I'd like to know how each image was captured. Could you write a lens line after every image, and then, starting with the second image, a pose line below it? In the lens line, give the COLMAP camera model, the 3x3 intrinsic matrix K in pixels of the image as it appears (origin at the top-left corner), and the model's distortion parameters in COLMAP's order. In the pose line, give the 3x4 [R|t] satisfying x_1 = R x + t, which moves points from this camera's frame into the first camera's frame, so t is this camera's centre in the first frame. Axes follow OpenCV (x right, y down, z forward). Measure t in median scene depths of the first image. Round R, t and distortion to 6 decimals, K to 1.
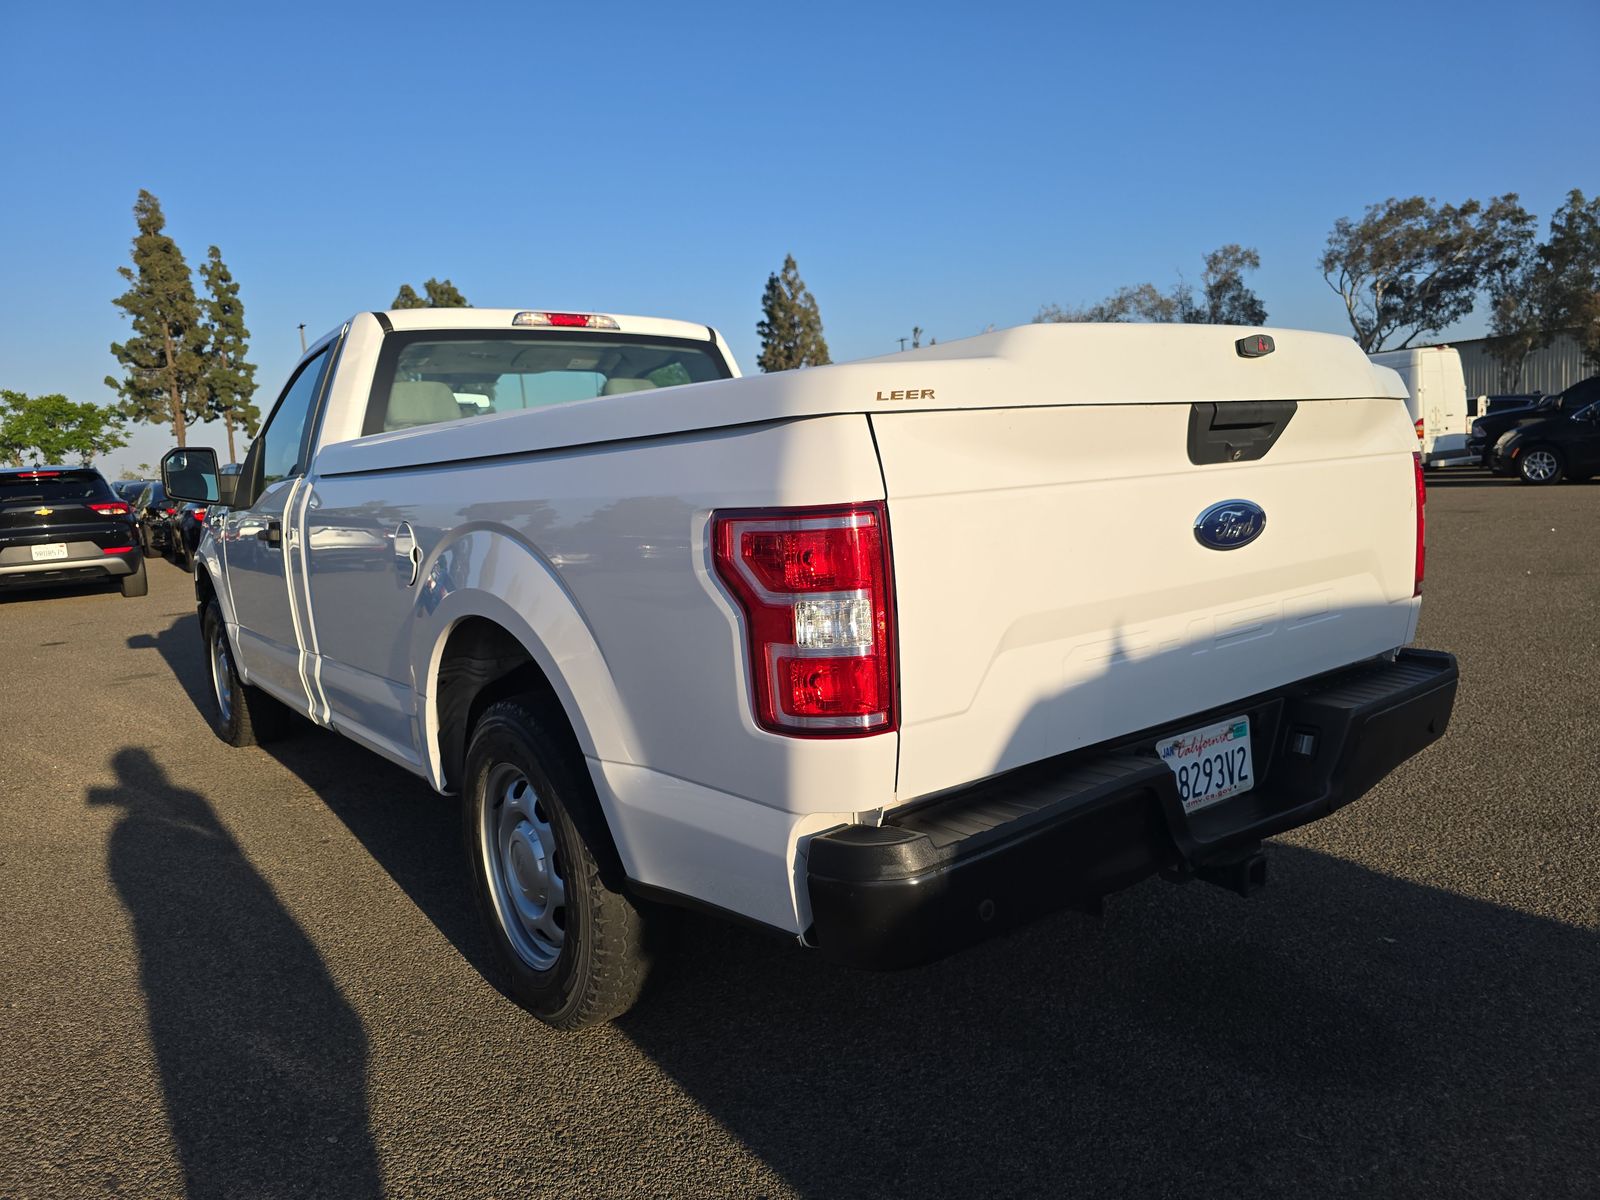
lens RADIAL K [[1085.0, 0, 792.3], [0, 1085.0, 607.0], [0, 0, 1]] dist [0.050710, -0.041202]
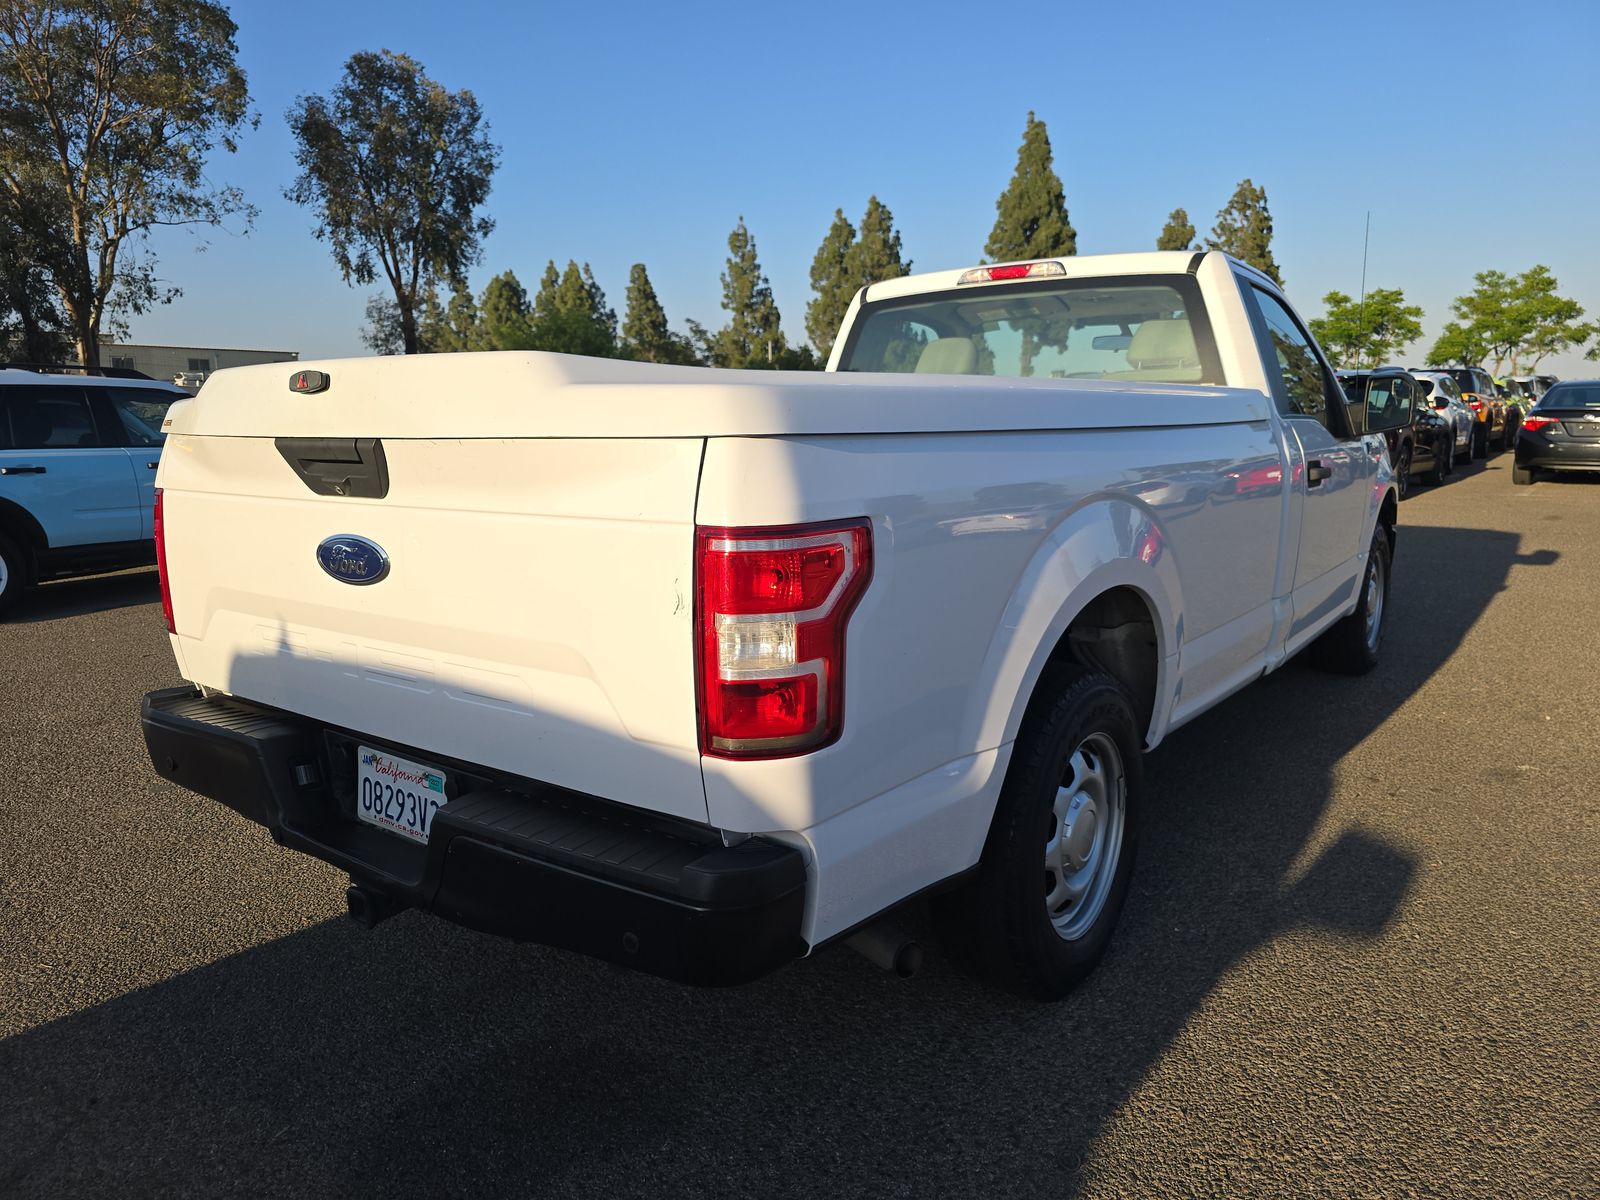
lens RADIAL K [[1085.0, 0, 794.2], [0, 1085.0, 606.5], [0, 0, 1]] dist [0.050710, -0.041202]
pose [[0.272363, 0.222598, -0.936092, 0.706085], [-0.125070, 0.972808, 0.194939, -0.135048], [0.954031, 0.063983, 0.292798, 0.534762]]
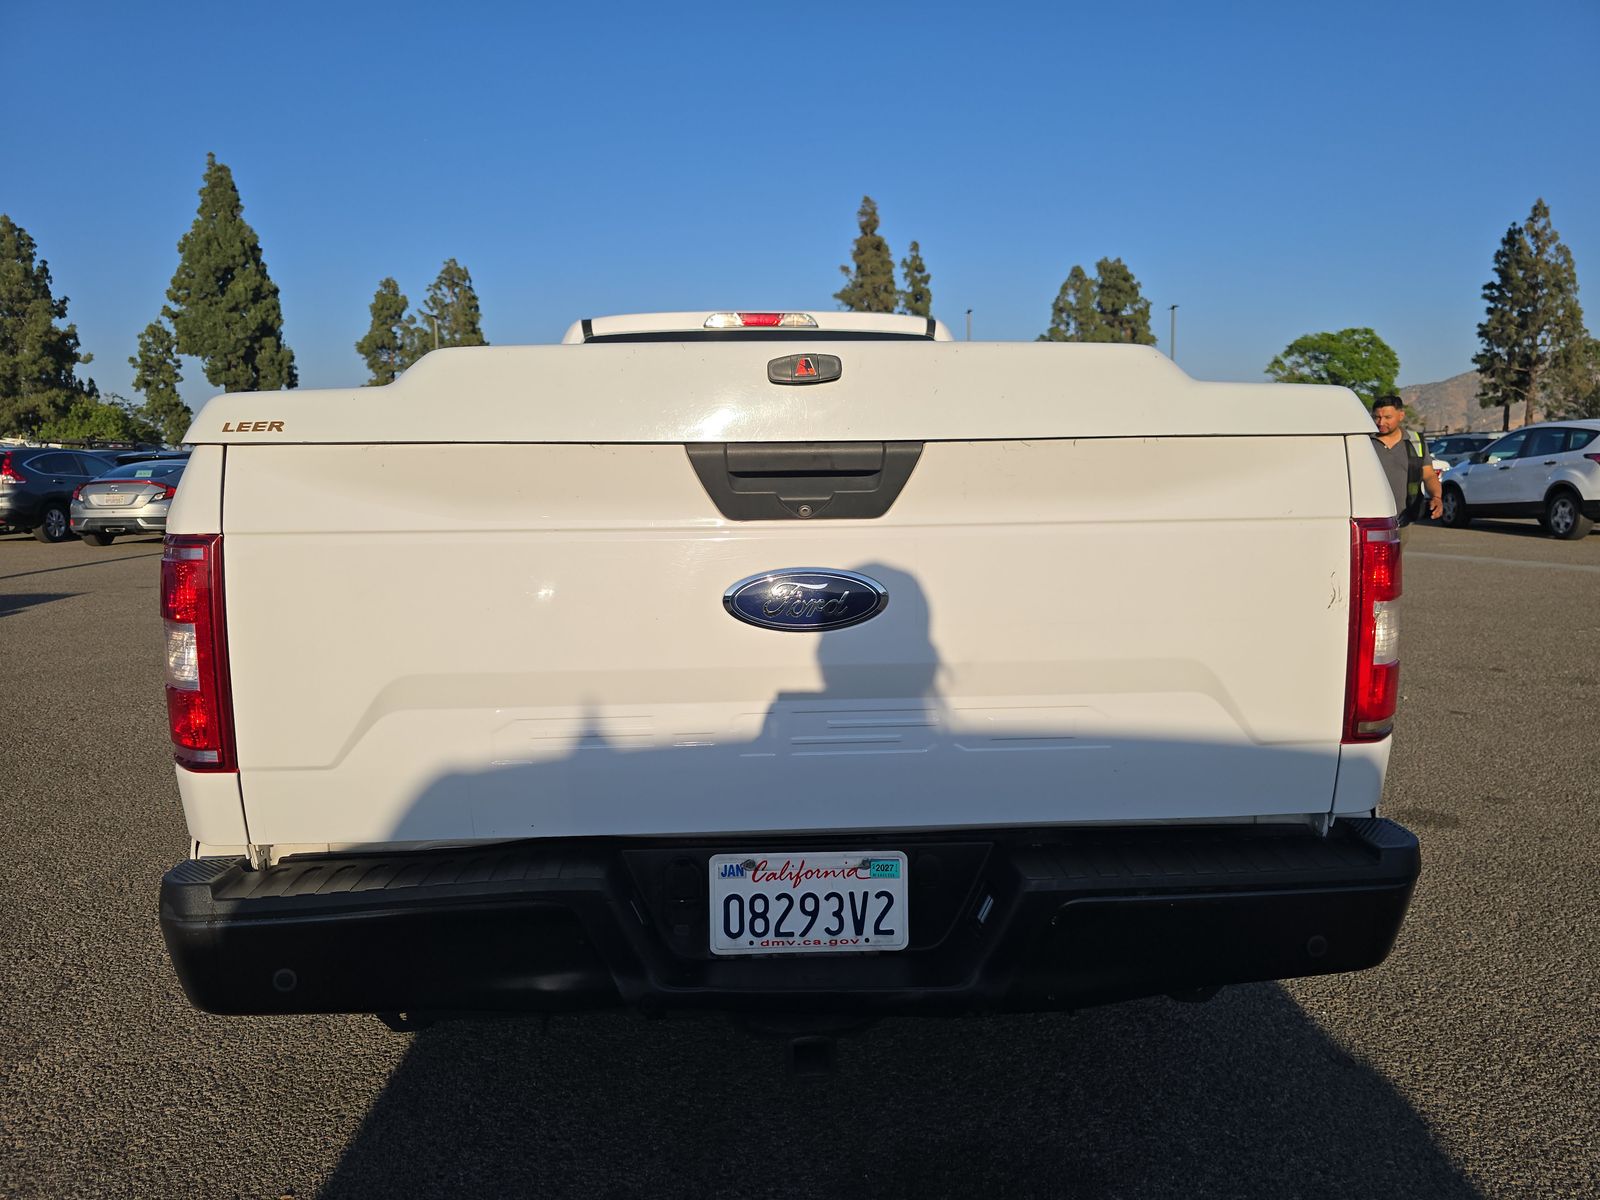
lens RADIAL K [[1085.0, 0, 784.2], [0, 1085.0, 604.8], [0, 0, 1]] dist [0.050710, -0.041202]
pose [[0.827650, 0.118364, -0.548622, 0.394210], [-0.108766, 0.992804, 0.050112, -0.052745], [0.550605, 0.018196, 0.834567, 0.173228]]
